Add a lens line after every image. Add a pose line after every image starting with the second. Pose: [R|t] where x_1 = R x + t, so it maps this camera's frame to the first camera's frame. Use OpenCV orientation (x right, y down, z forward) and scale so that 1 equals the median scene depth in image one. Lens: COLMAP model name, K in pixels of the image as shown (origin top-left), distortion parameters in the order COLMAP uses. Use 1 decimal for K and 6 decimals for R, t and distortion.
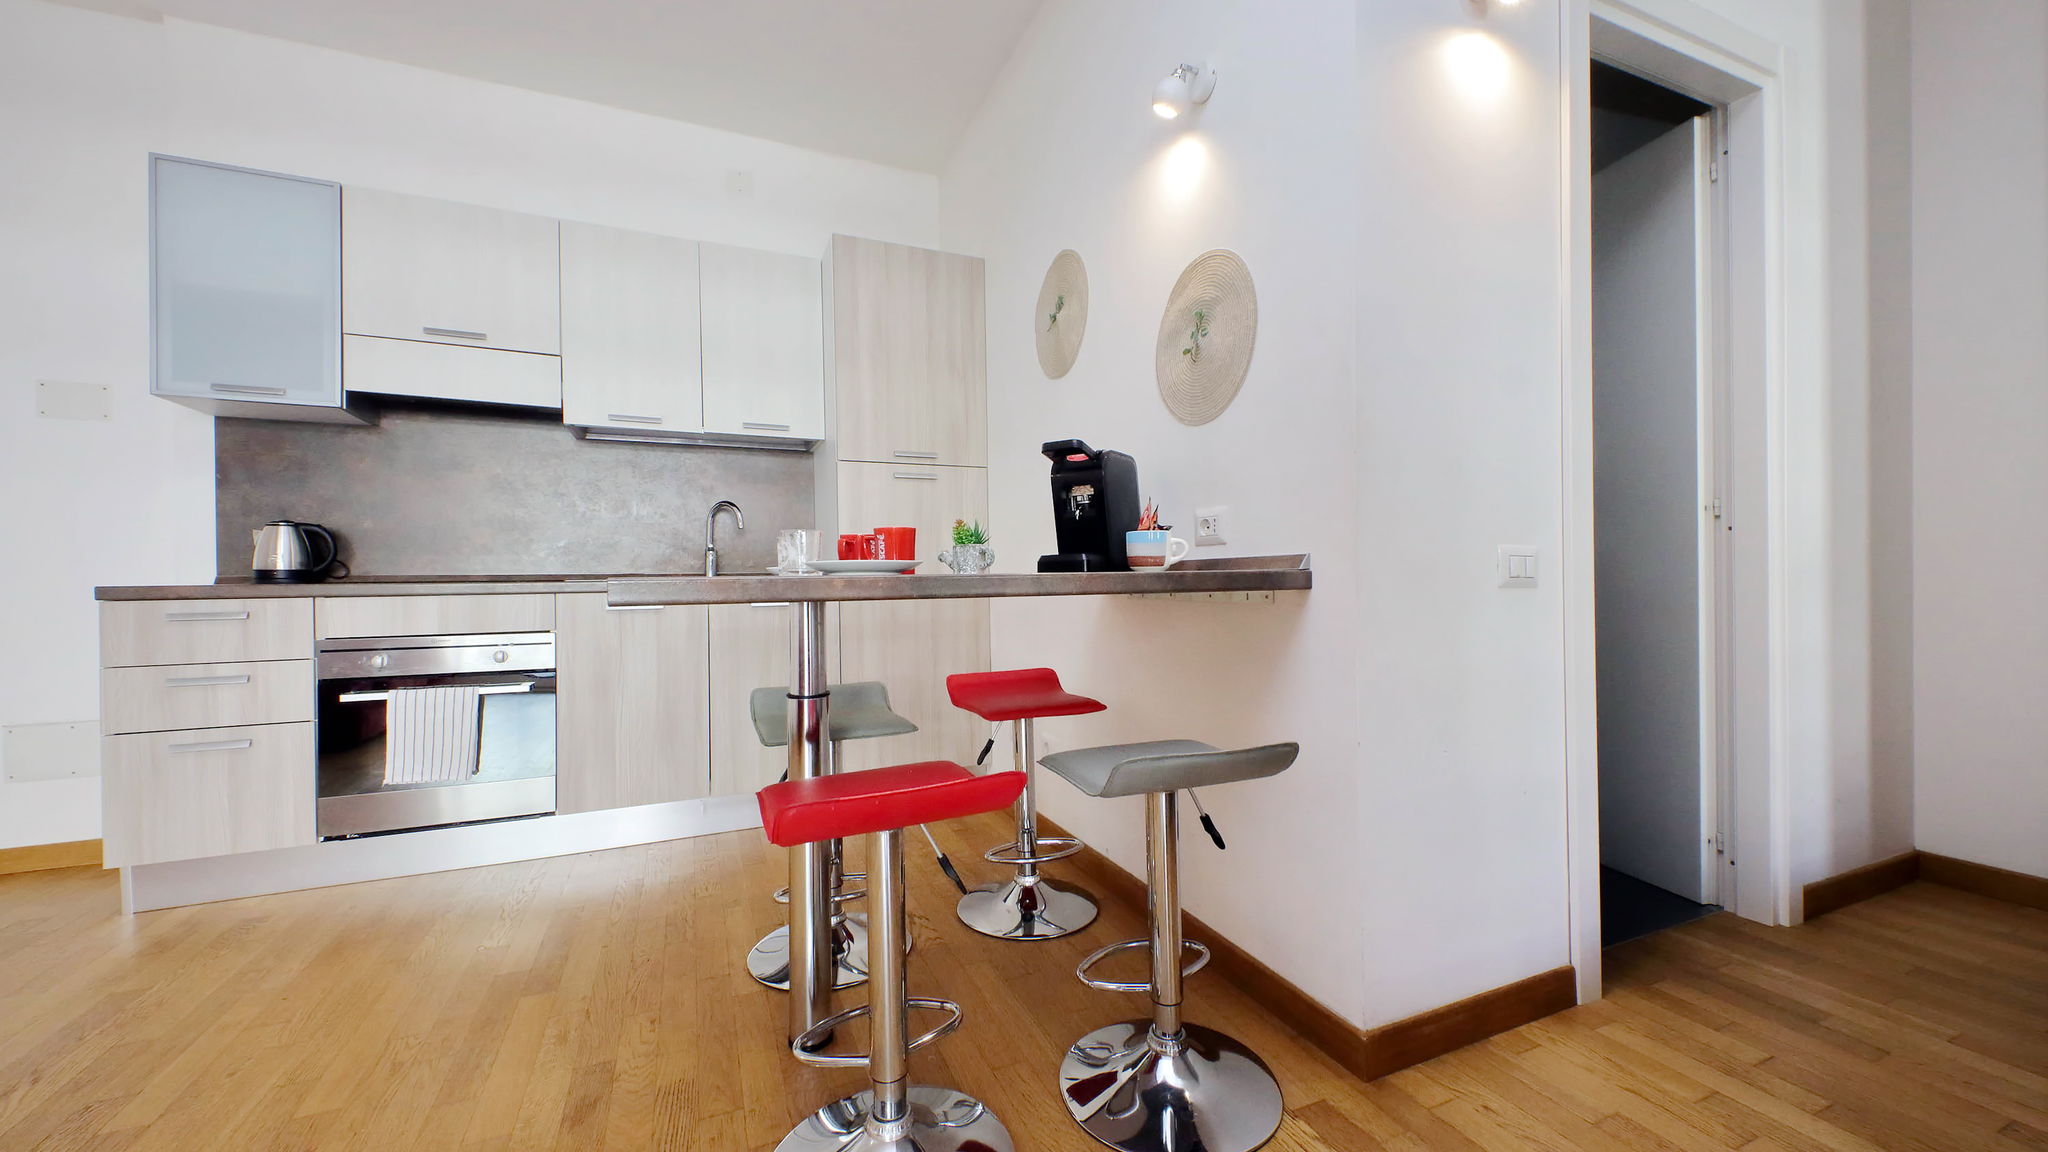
lens RADIAL K [[776.2, 0, 1027.0], [0, 776.2, 585.4], [0, 0, 1]] dist [0.020458, -0.006949]
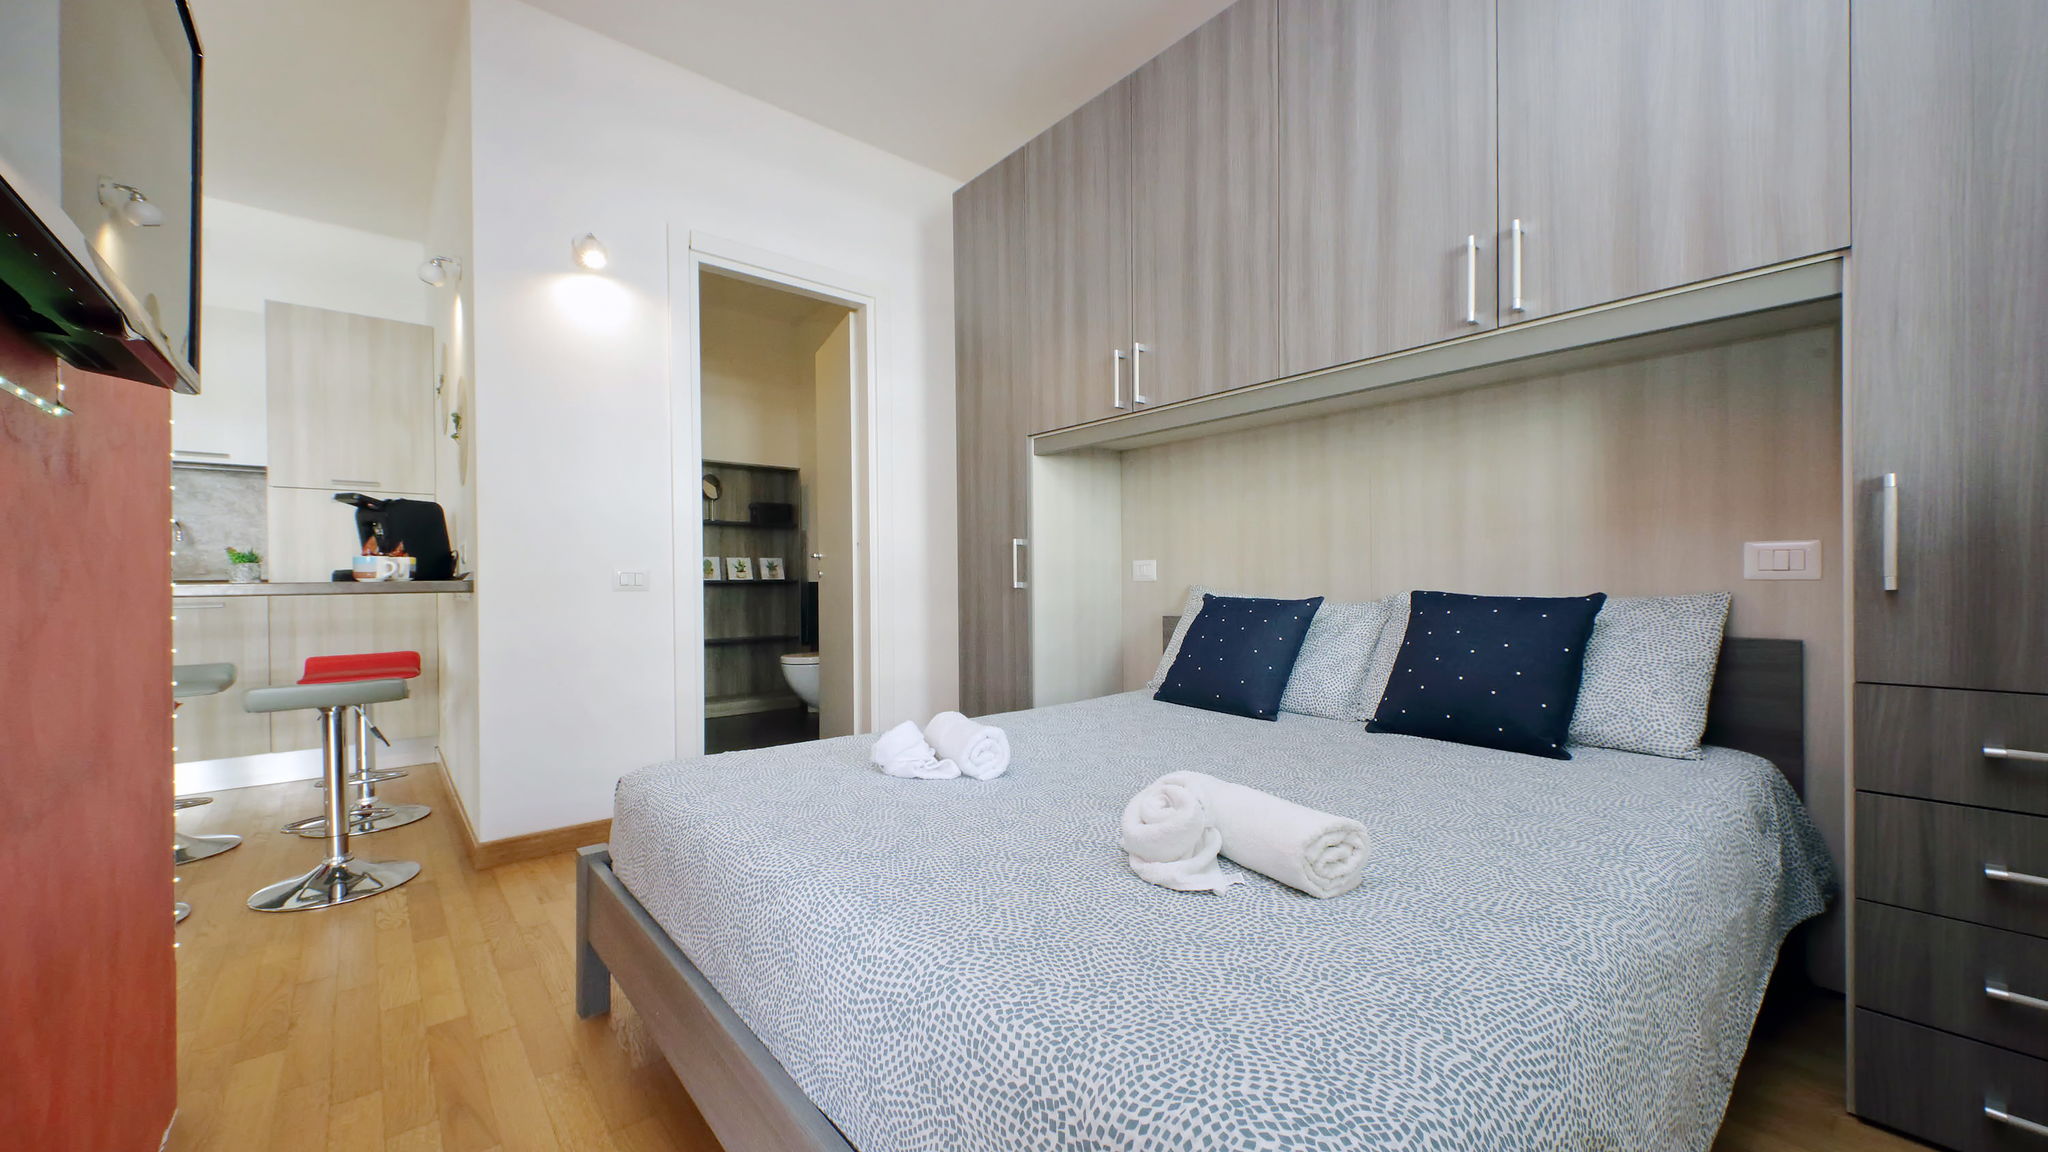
lens RADIAL K [[776.2, 0, 1014.0], [0, 776.2, 571.8], [0, 0, 1]] dist [0.020458, -0.006949]
pose [[0.956528, 0.005359, 0.291590, 0.640855], [0.001838, 0.999701, -0.024403, 0.002660], [-0.291633, 0.023878, 0.956232, -0.621224]]
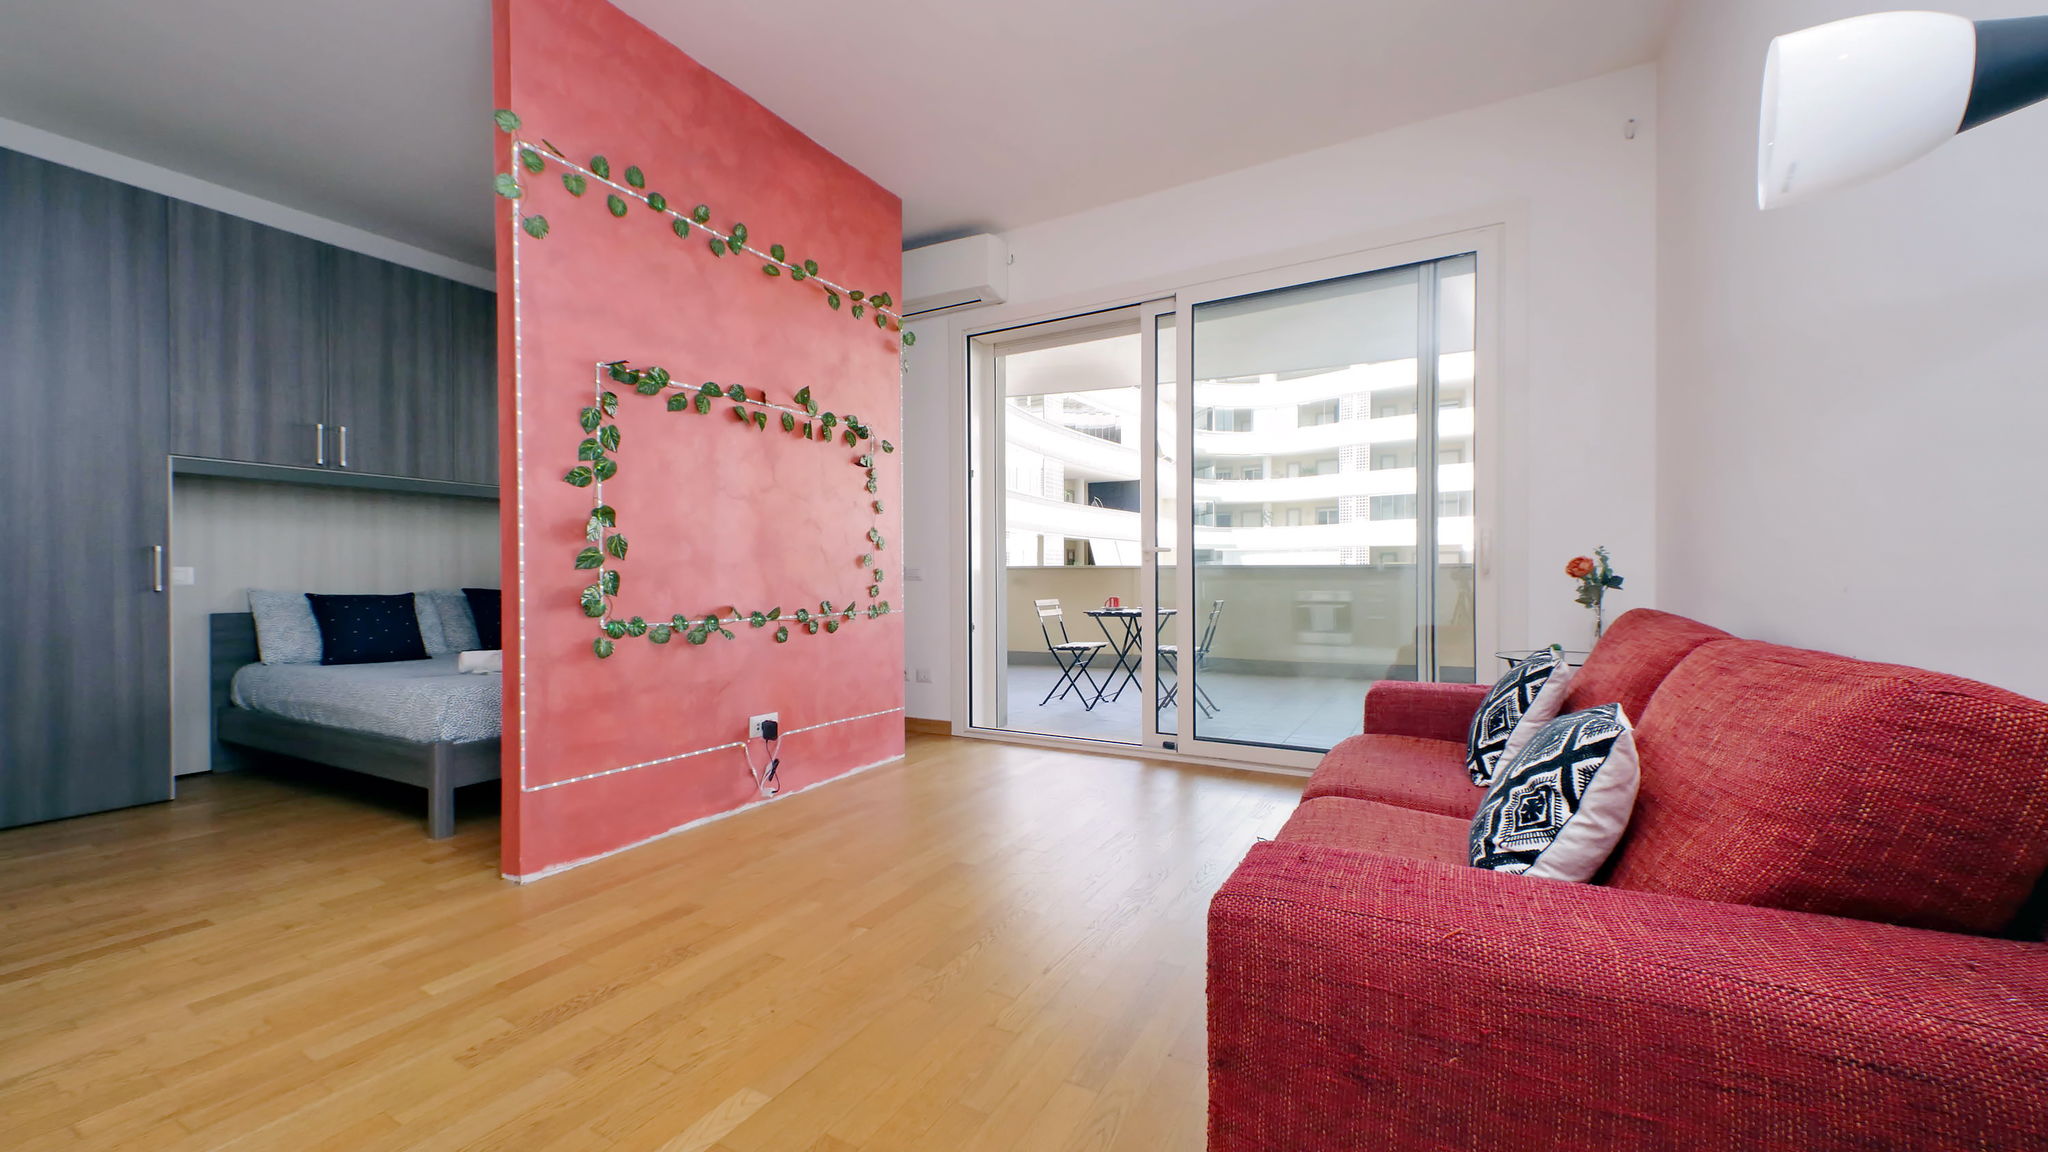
lens RADIAL K [[776.2, 0, 1023.0], [0, 776.2, 576.9], [0, 0, 1]] dist [0.020458, -0.006949]
pose [[-0.600054, 0.015231, 0.799814, -0.975240], [0.020531, 0.999783, -0.003636, 0.009153], [-0.799696, 0.014239, -0.600237, 0.169232]]
